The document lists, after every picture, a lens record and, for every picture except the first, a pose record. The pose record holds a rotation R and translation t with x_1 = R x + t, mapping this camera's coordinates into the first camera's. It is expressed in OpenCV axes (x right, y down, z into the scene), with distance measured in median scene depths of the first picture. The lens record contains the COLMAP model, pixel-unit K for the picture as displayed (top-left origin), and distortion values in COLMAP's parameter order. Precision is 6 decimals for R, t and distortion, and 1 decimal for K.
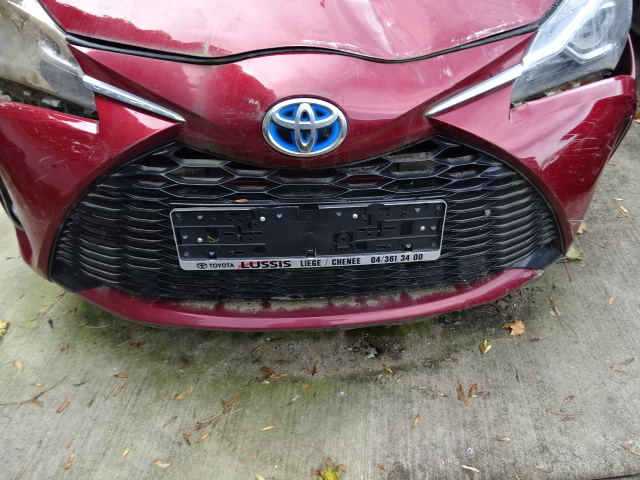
lens RADIAL K [[454.8, 0, 322.1], [0, 454.8, 238.2], [0, 0, 1]] dist [0.002151, -0.004506]
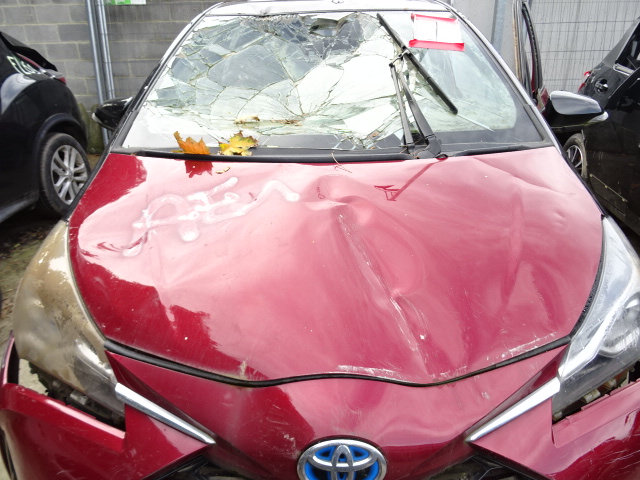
lens RADIAL K [[454.8, 0, 318.5], [0, 454.8, 240.5], [0, 0, 1]] dist [0.002151, -0.004506]
pose [[0.999726, 0.018032, -0.014938, -0.077064], [-0.021396, 0.962675, -0.269811, -0.419423], [0.009515, 0.270057, 0.962797, -0.038433]]
